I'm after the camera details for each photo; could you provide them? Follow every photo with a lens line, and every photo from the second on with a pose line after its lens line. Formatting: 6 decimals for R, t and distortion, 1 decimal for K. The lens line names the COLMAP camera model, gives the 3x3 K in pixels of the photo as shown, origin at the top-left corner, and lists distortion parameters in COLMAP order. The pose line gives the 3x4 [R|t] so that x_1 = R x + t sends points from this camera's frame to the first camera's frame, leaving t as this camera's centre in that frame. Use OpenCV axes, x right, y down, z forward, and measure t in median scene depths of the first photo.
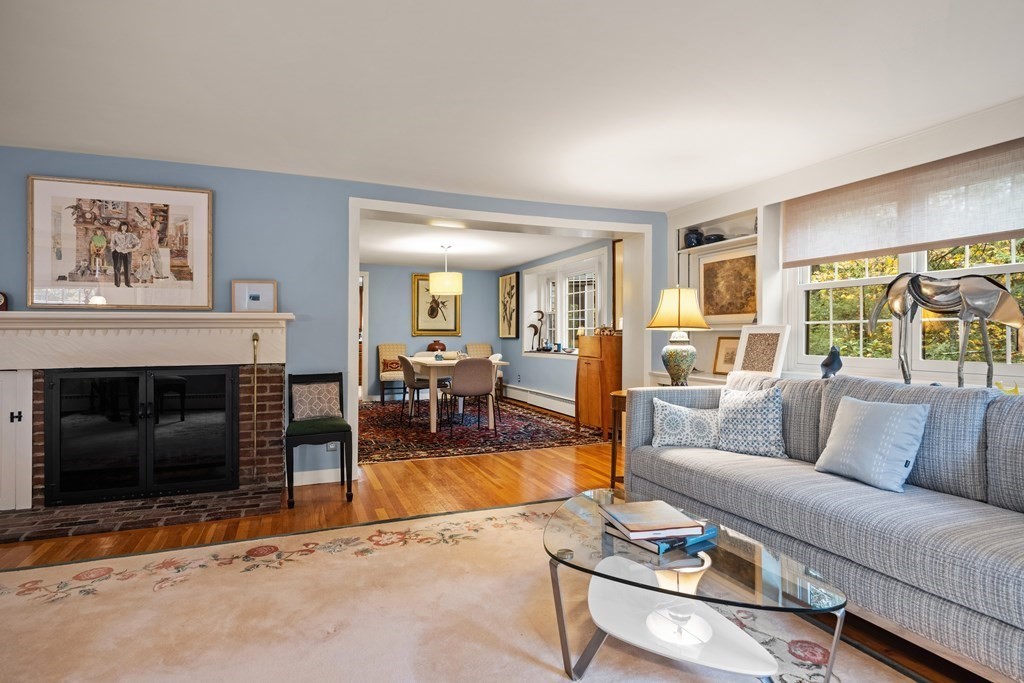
lens RADIAL K [[541.3, 0, 508.7], [0, 541.3, 330.6], [0, 0, 1]] dist [-0.010313, 0.002508]
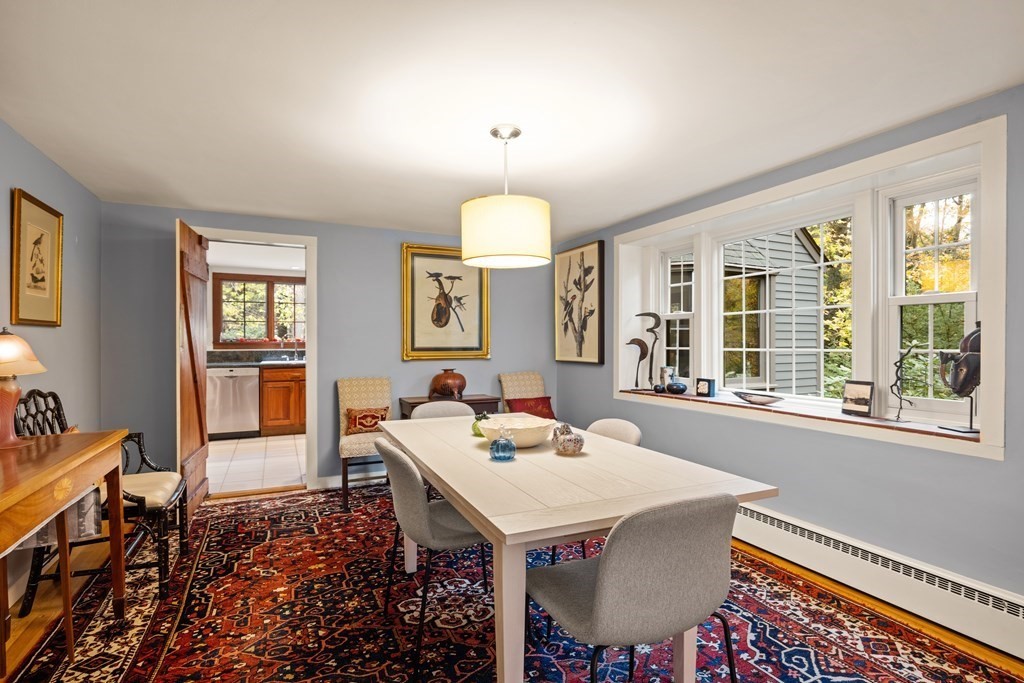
lens RADIAL K [[507.5, 0, 502.9], [0, 507.5, 340.3], [0, 0, 1]] dist [0.001393, -0.000755]
pose [[0.999157, -0.000529, 0.041042, -0.181917], [0.000354, 0.999991, 0.004282, -0.021400], [-0.041044, -0.004263, 0.999148, 0.899870]]
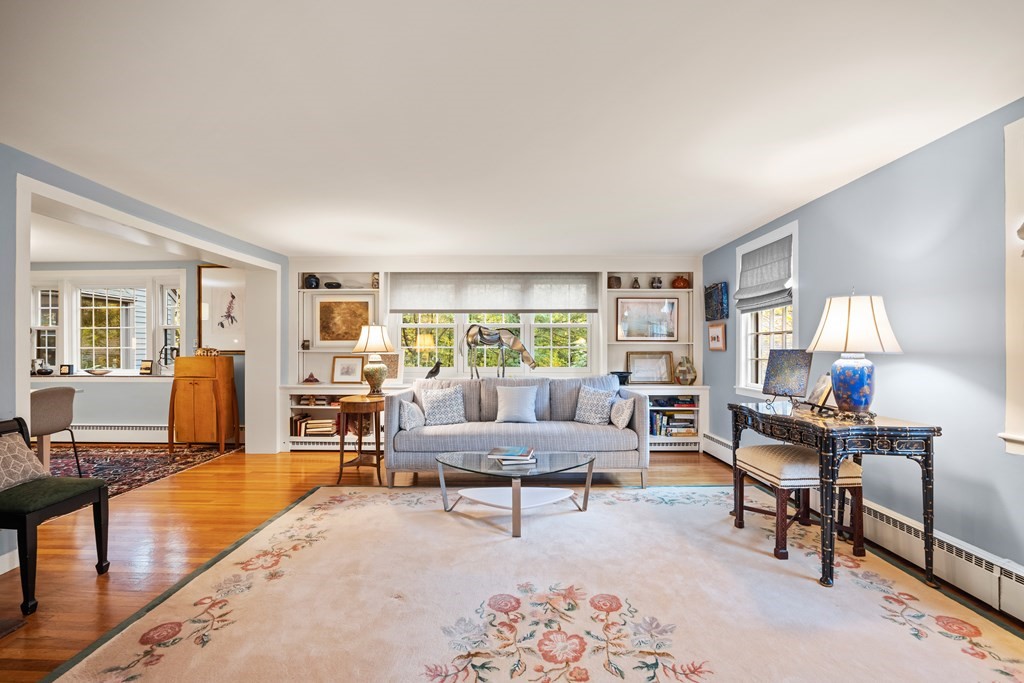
lens RADIAL K [[447.1, 0, 512.6], [0, 447.1, 347.5], [0, 0, 1]] dist [-0.023506, 0.002737]
pose [[0.377585, -0.001548, 0.925974, -0.466708], [-0.006087, 0.999973, 0.004154, -0.017463], [-0.925955, -0.007205, 0.377565, 0.137445]]
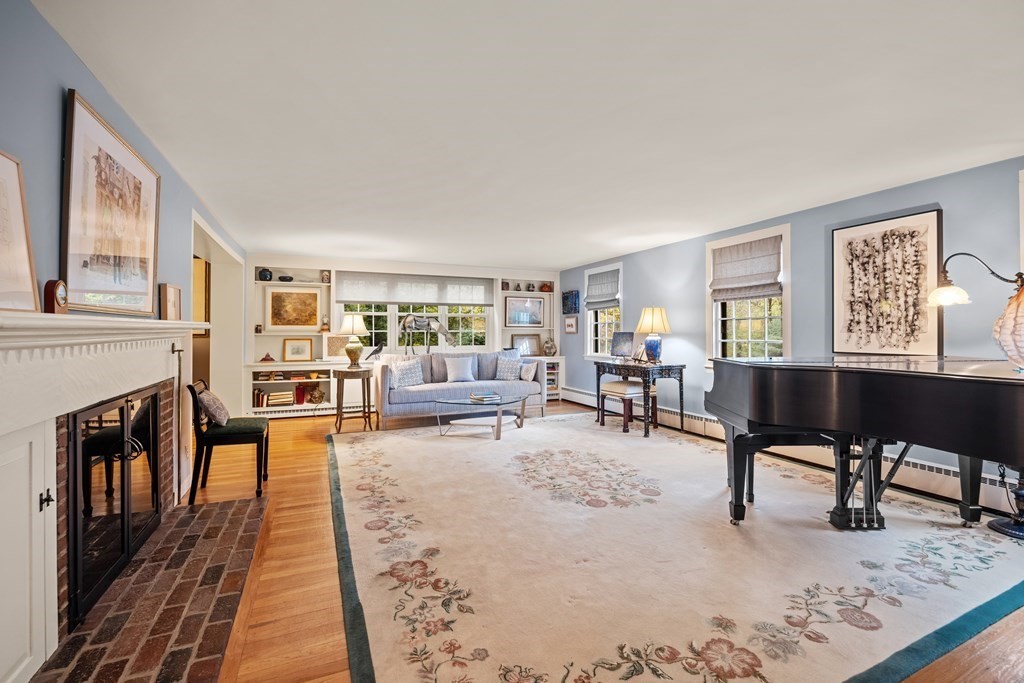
lens RADIAL K [[447.1, 0, 508.8], [0, 447.1, 328.0], [0, 0, 1]] dist [-0.023506, 0.002737]
pose [[-0.029578, 0.007780, 0.999532, -0.914725], [-0.006593, 0.999946, -0.007979, -0.014058], [-0.999541, -0.006826, -0.029525, 0.343217]]
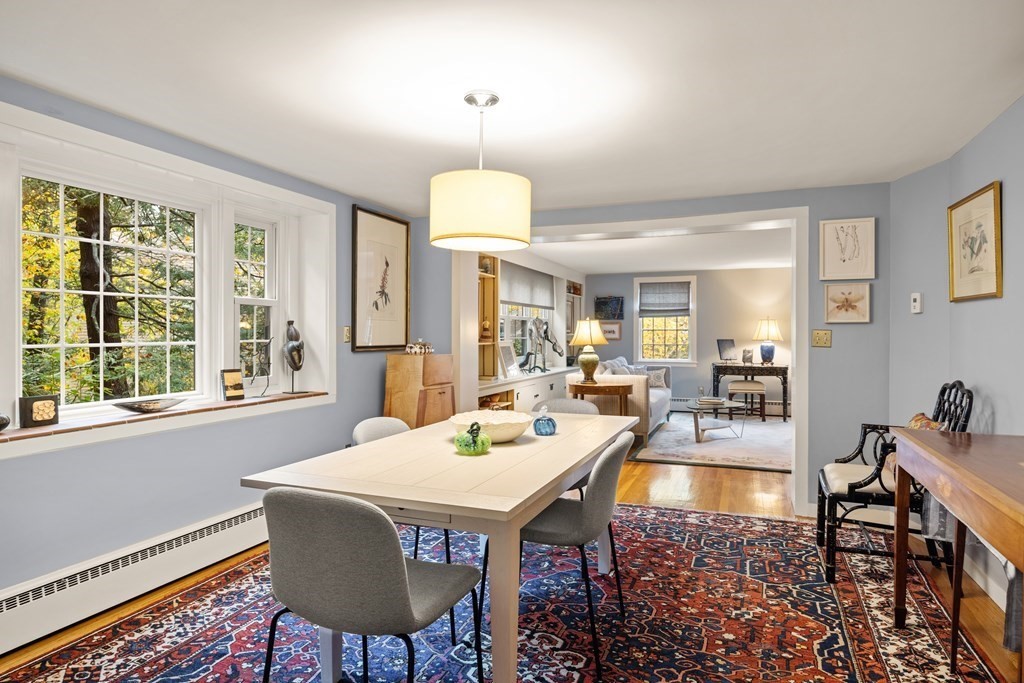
lens RADIAL K [[603.2, 0, 519.6], [0, 603.2, 332.8], [0, 0, 1]] dist [0.041700, 0.000707]
pose [[-0.743490, -0.001673, 0.668745, -0.529603], [-0.007962, 0.999948, -0.006350, -0.017483], [-0.668700, -0.010046, -0.743464, 1.749469]]
